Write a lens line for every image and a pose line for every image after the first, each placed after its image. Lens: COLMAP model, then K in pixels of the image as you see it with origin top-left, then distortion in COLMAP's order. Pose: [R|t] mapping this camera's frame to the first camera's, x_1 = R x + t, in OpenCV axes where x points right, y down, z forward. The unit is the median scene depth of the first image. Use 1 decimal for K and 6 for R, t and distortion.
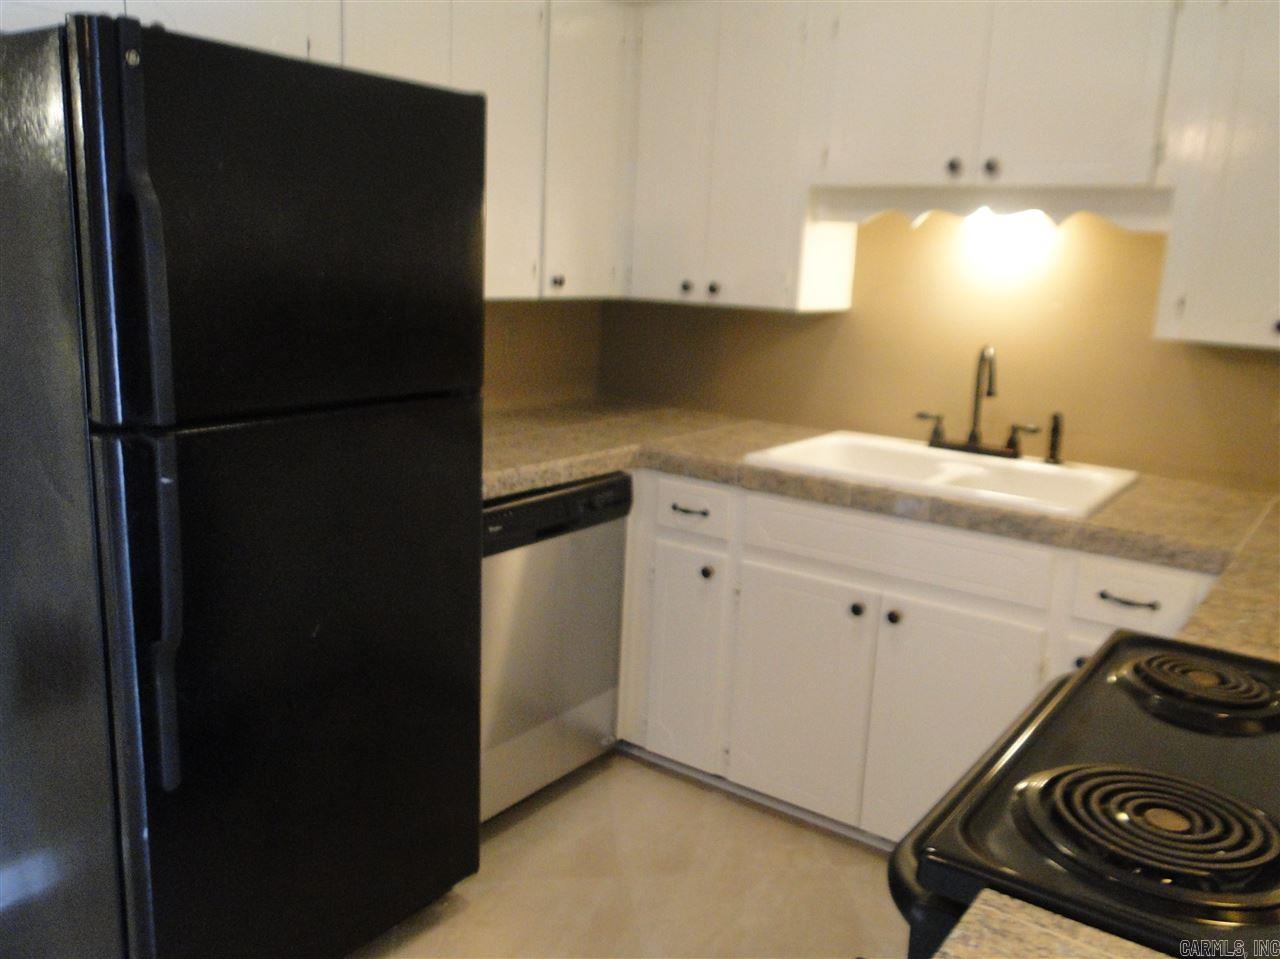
lens RADIAL K [[1054.3, 0, 653.6], [0, 1054.3, 475.9], [0, 0, 1]] dist [0.012904, -0.041984]
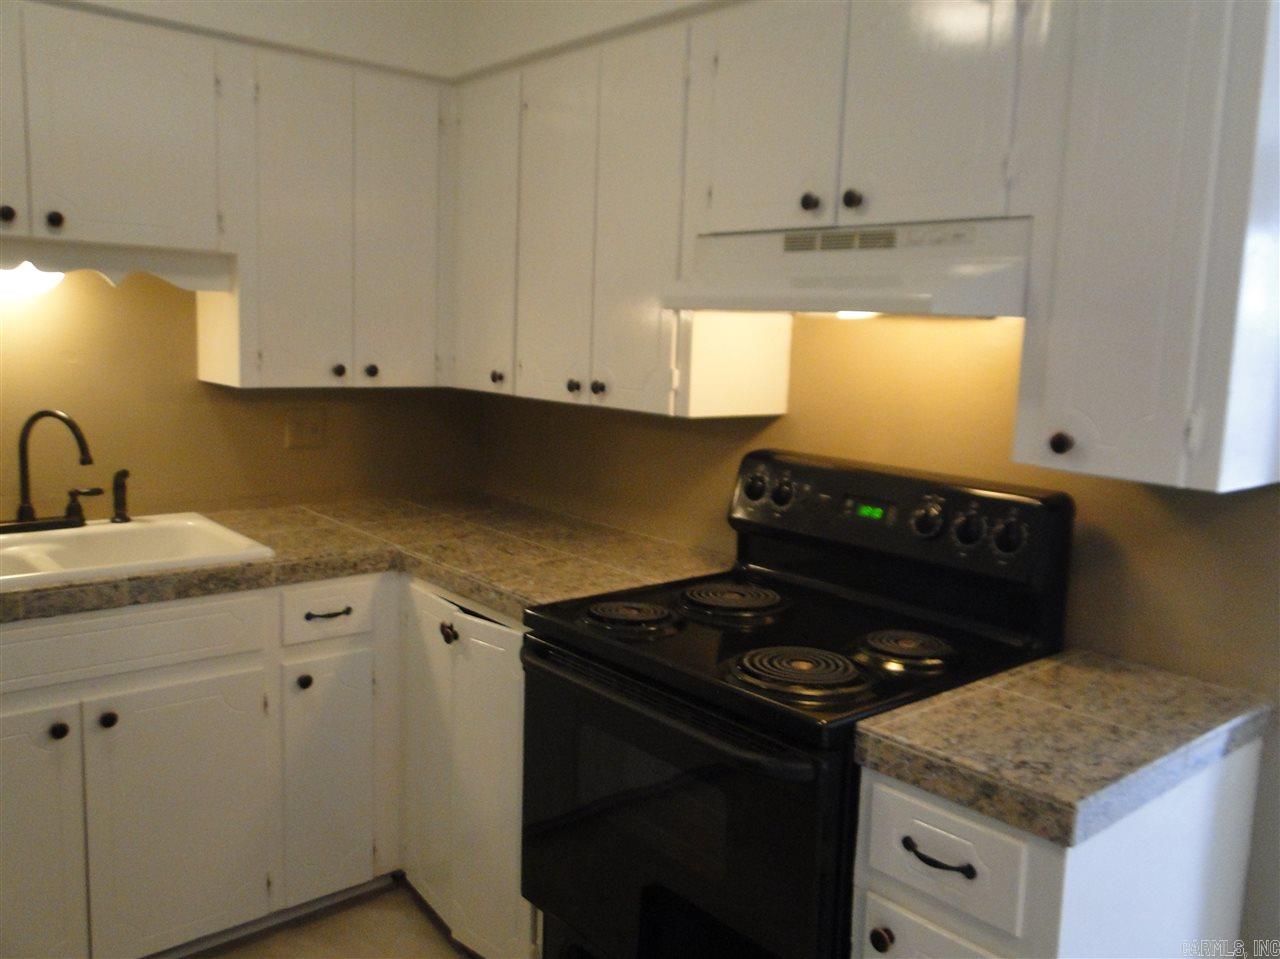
lens RADIAL K [[1054.3, 0, 653.6], [0, 1054.3, 475.9], [0, 0, 1]] dist [0.012904, -0.041984]
pose [[0.215879, -0.161599, 0.962955, -0.498539], [0.169074, 0.977499, 0.126136, -0.102396], [-0.961671, 0.135581, 0.238343, 0.313786]]
